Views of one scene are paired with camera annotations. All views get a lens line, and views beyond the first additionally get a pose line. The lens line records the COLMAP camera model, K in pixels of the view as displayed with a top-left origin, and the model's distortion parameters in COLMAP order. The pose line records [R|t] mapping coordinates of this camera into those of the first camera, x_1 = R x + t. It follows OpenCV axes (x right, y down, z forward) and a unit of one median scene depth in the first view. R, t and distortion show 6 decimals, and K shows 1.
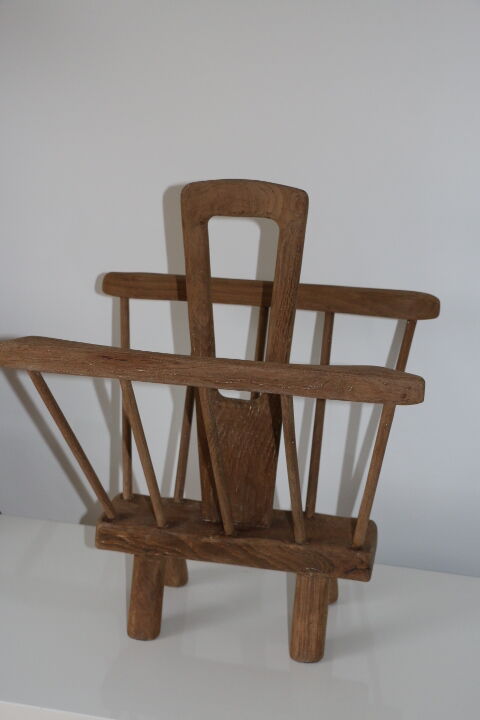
lens RADIAL K [[1023.2, 0, 240.1], [0, 1023.2, 360.4], [0, 0, 1]] dist [0.029338, 0.000000]
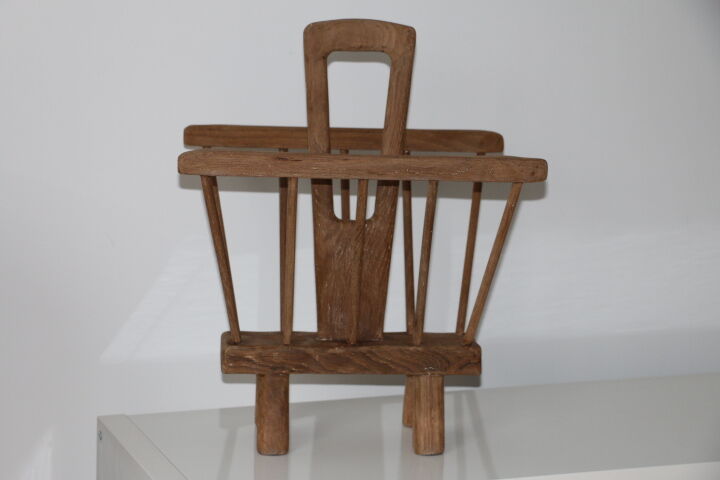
lens RADIAL K [[1672.0, 0, 361.7], [0, 1672.0, 240.3], [0, 0, 1]] dist [0.341332, 0.000000]
pose [[0.956652, -0.039807, 0.288499, -0.514345], [0.080222, 0.988310, -0.129645, 0.294861], [-0.279966, 0.147169, 0.948663, -0.710459]]
